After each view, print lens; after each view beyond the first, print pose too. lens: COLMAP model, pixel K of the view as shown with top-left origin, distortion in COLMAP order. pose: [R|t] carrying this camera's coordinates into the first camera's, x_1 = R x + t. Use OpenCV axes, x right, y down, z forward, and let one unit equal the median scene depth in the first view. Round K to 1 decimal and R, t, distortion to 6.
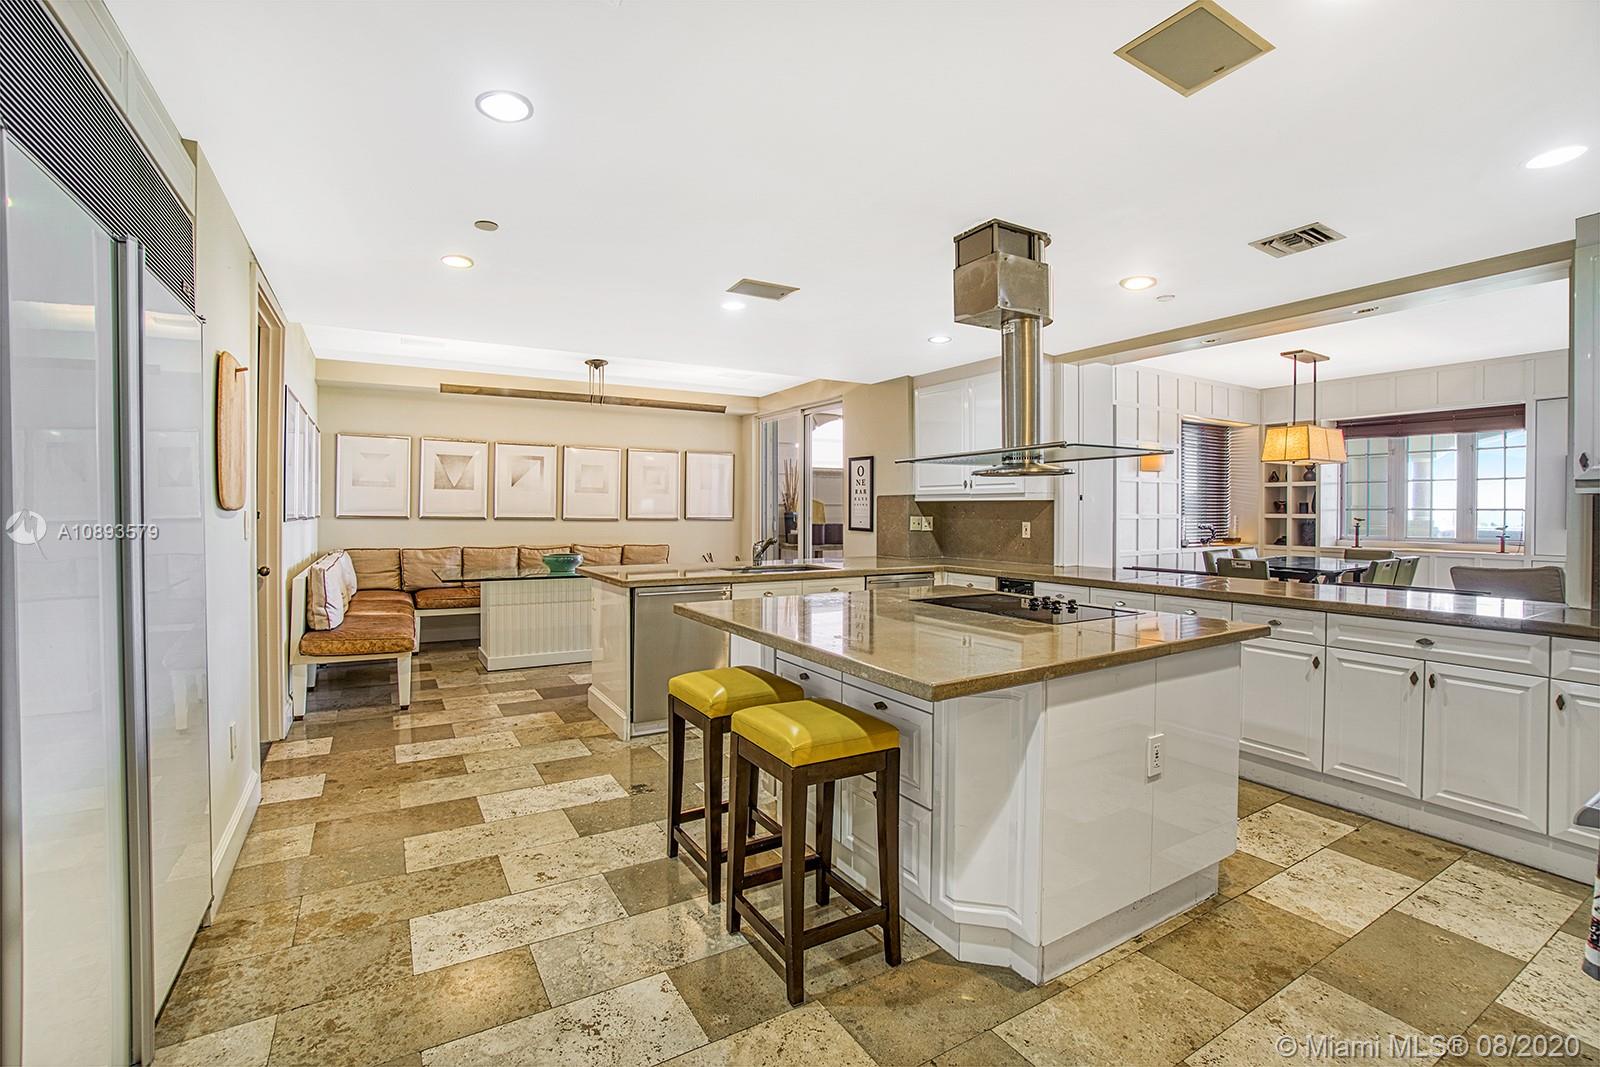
lens RADIAL K [[711.4, 0, 806.4], [0, 711.4, 528.0], [0, 0, 1]] dist [-0.003821, 0.002066]
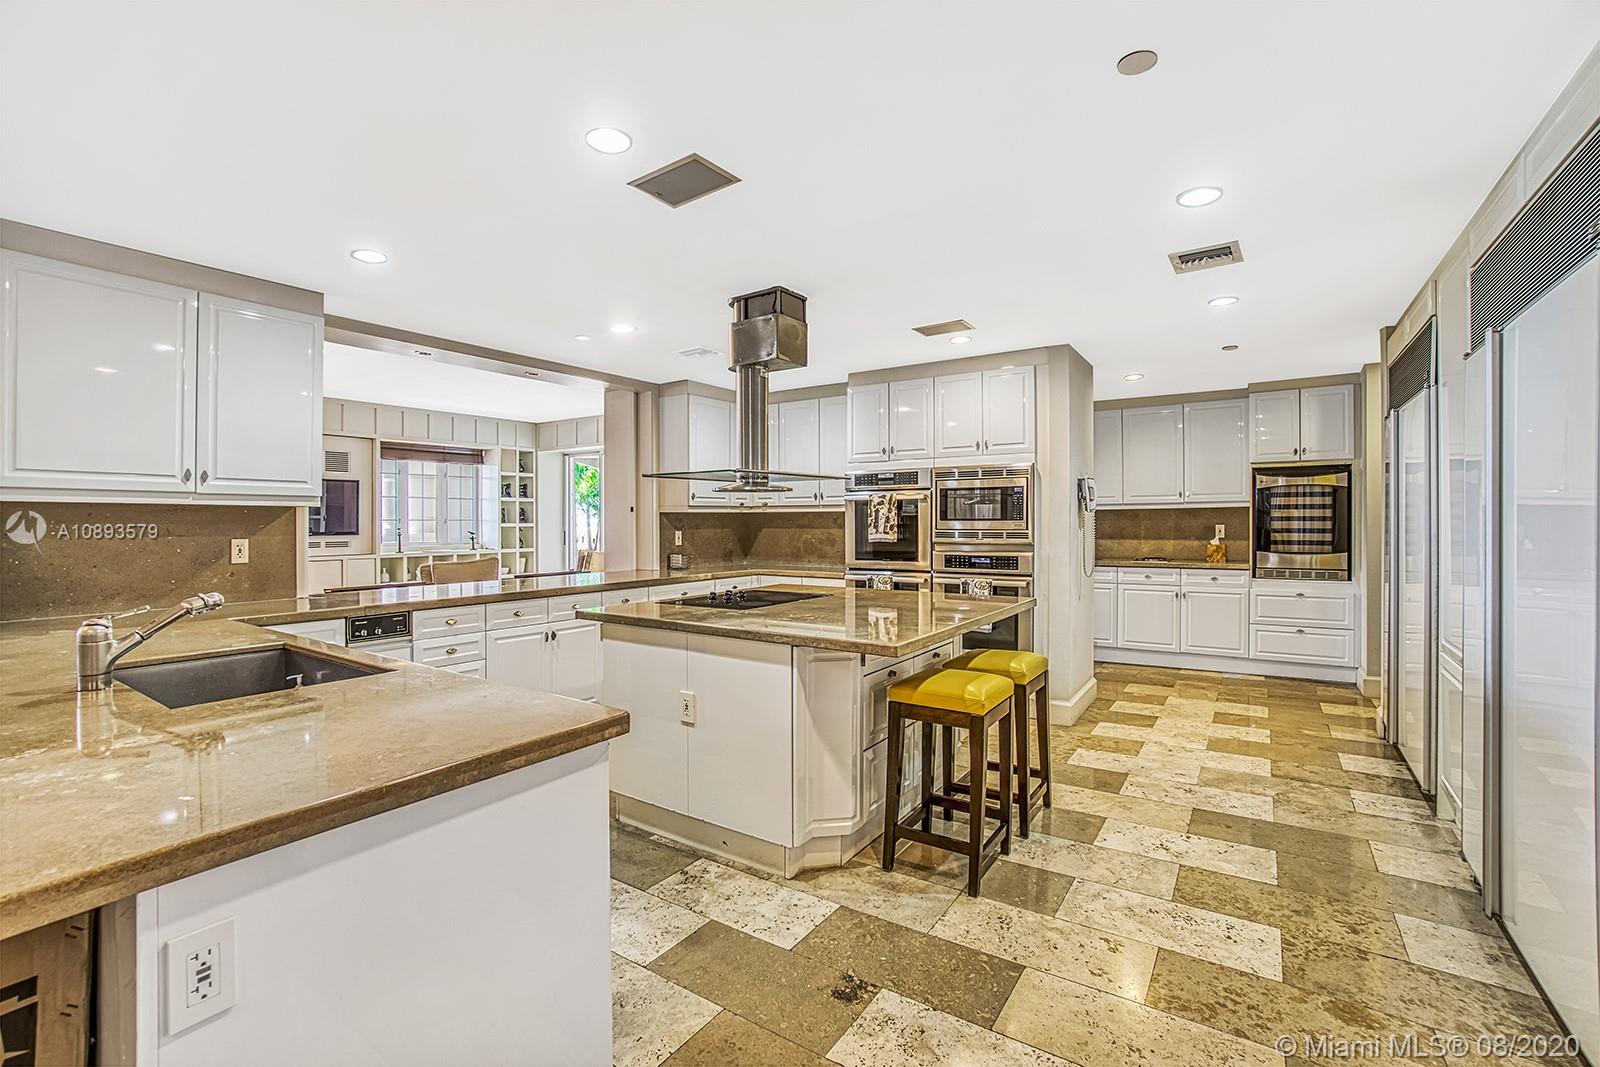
lens RADIAL K [[711.4, 0, 766.0], [0, 711.4, 520.4], [0, 0, 1]] dist [-0.003821, 0.002066]
pose [[-0.400338, 0.006107, 0.916347, -1.057619], [0.020522, 0.999787, 0.002302, -0.035772], [-0.916138, 0.019727, -0.400378, 1.831269]]
